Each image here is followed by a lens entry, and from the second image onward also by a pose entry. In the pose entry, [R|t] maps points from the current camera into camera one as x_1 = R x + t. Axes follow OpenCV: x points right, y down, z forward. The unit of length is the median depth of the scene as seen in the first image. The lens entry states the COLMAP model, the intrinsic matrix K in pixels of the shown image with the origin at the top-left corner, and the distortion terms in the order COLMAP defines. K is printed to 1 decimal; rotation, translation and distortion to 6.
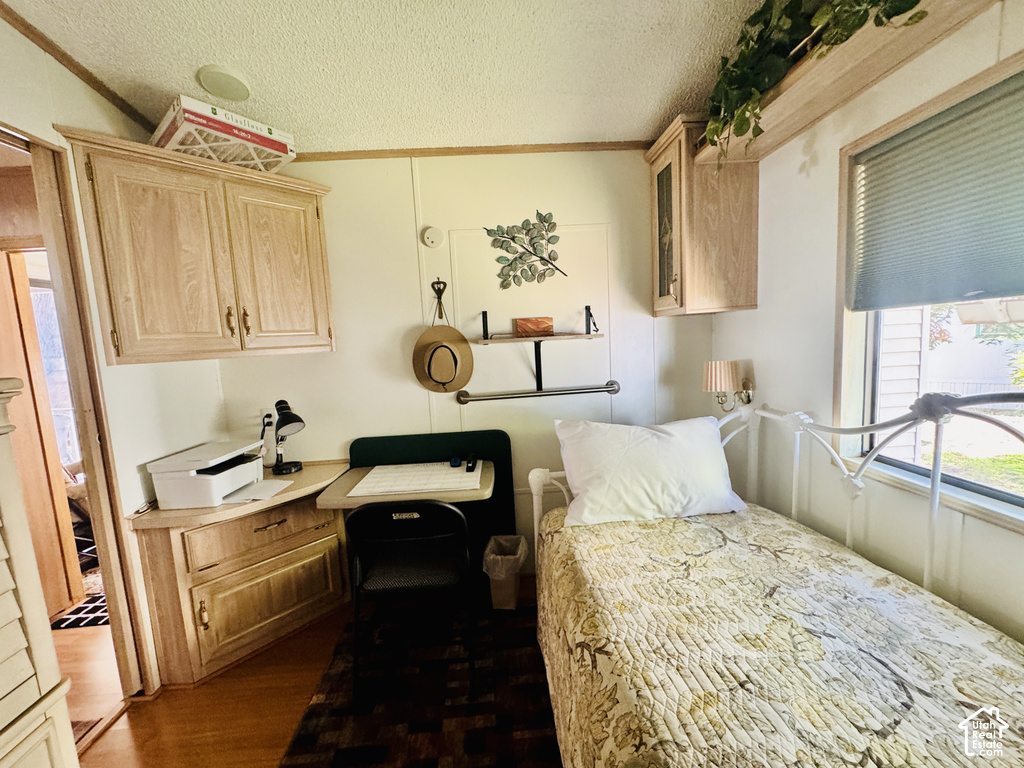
lens RADIAL K [[413.7, 0, 512.0], [0, 413.7, 384.0], [0, 0, 1]] dist [0.001441, 0.000152]
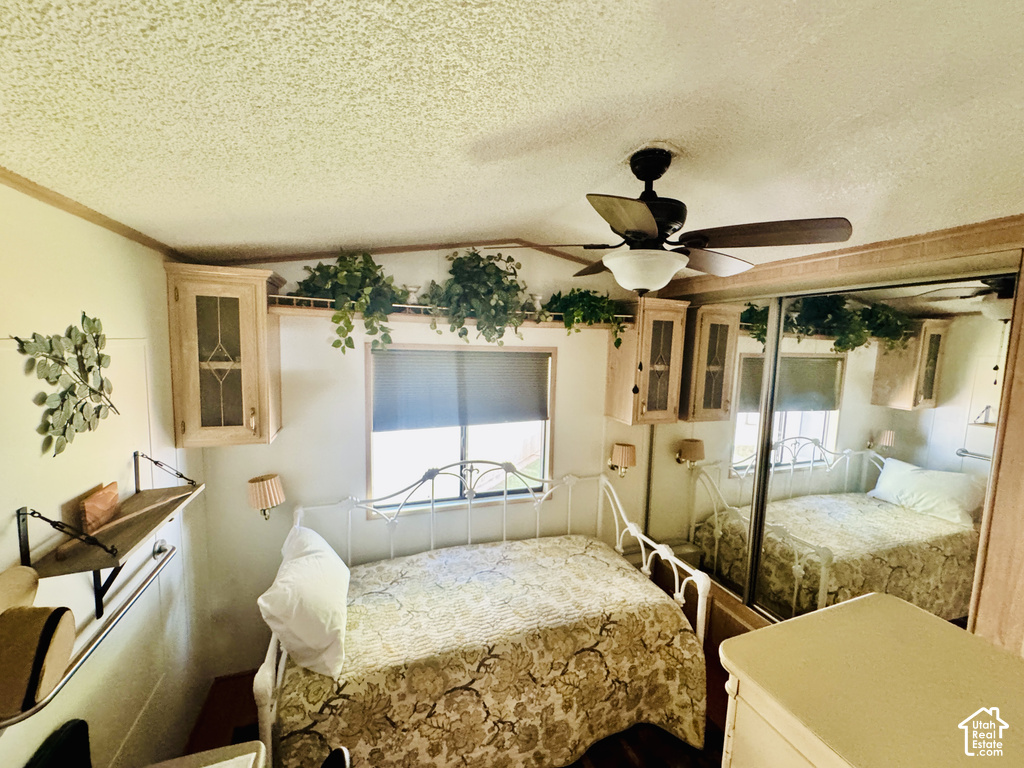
lens RADIAL K [[413.7, 0, 512.0], [0, 413.7, 384.0], [0, 0, 1]] dist [0.001441, 0.000152]
pose [[-0.301076, -0.050203, 0.952278, -1.263892], [0.092858, 0.992324, 0.081673, -0.564085], [-0.949068, 0.113016, -0.294103, 1.105299]]
